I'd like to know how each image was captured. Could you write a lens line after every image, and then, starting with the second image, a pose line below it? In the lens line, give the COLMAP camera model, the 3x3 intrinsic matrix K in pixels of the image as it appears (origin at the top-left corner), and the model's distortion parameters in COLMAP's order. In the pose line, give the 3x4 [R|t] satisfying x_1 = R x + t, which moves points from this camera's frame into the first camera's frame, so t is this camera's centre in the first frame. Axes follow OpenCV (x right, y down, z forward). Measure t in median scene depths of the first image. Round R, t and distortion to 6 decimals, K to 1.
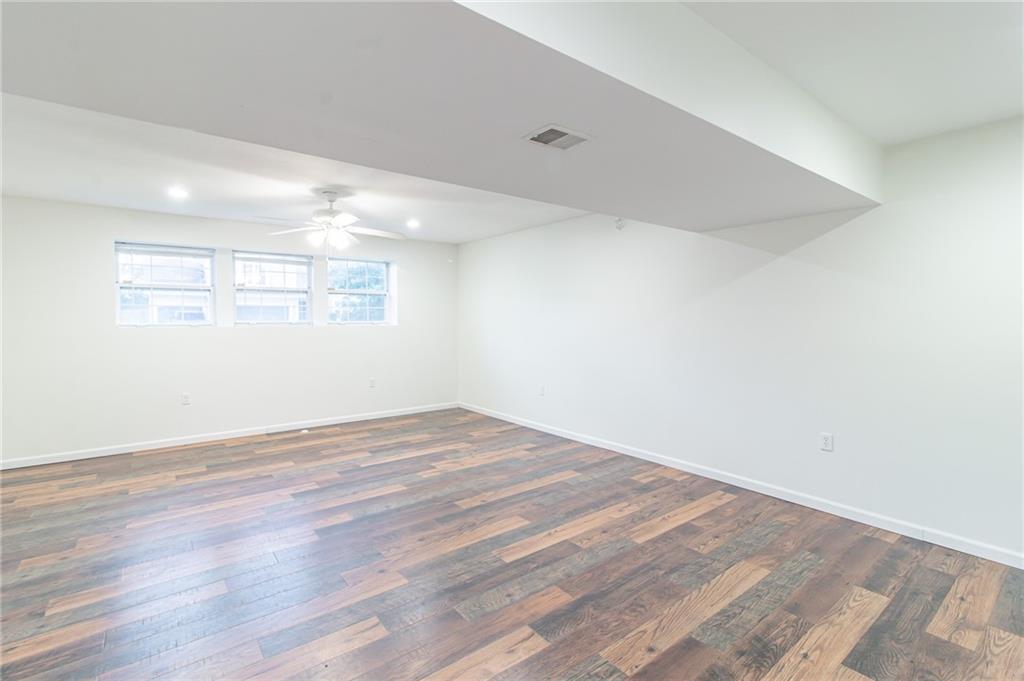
lens RADIAL K [[470.7, 0, 515.1], [0, 470.7, 330.9], [0, 0, 1]] dist [0.001294, 0.000391]
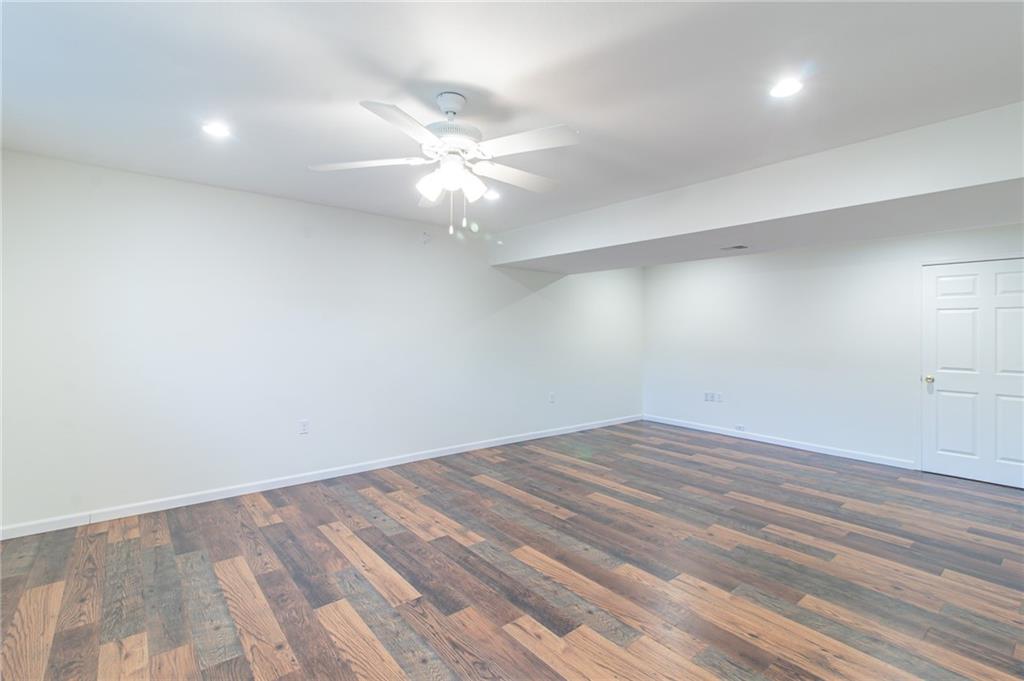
lens RADIAL K [[470.7, 0, 515.1], [0, 470.7, 330.9], [0, 0, 1]] dist [0.001294, 0.000391]
pose [[-0.023757, -0.002698, 0.999714, -1.067183], [0.018353, 0.999827, 0.003135, -0.028677], [-0.999549, 0.018422, -0.023703, 1.083530]]
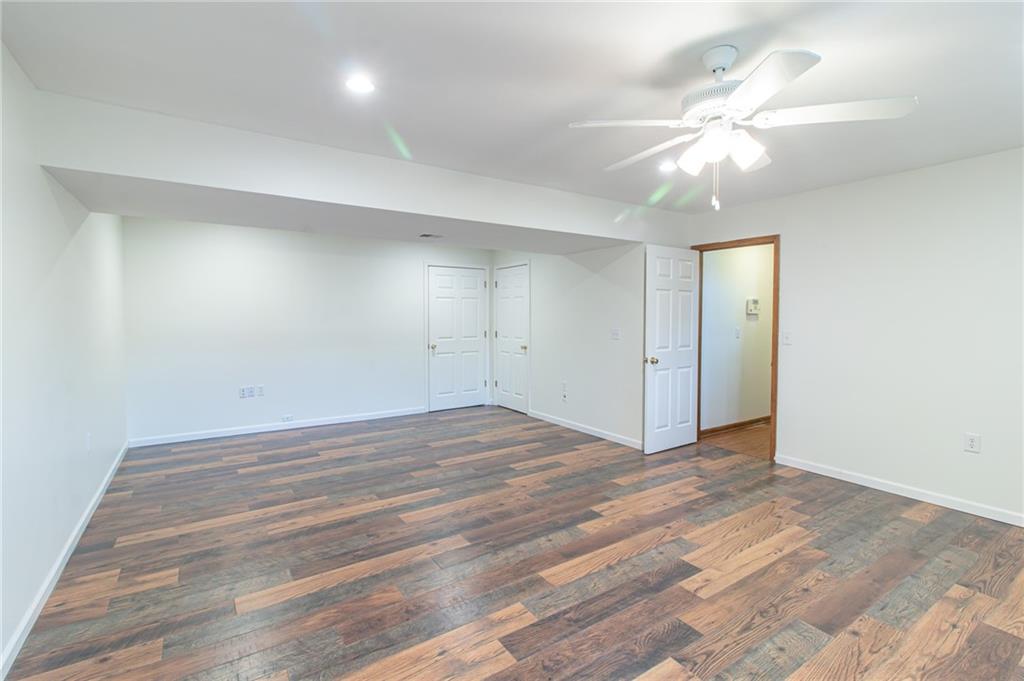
lens RADIAL K [[470.7, 0, 515.1], [0, 470.7, 330.9], [0, 0, 1]] dist [0.001294, 0.000391]
pose [[-0.997031, -0.004832, 0.076851, -0.258798], [0.000132, 0.997920, 0.064459, -0.050416], [-0.077002, 0.064278, -0.994957, 1.722130]]
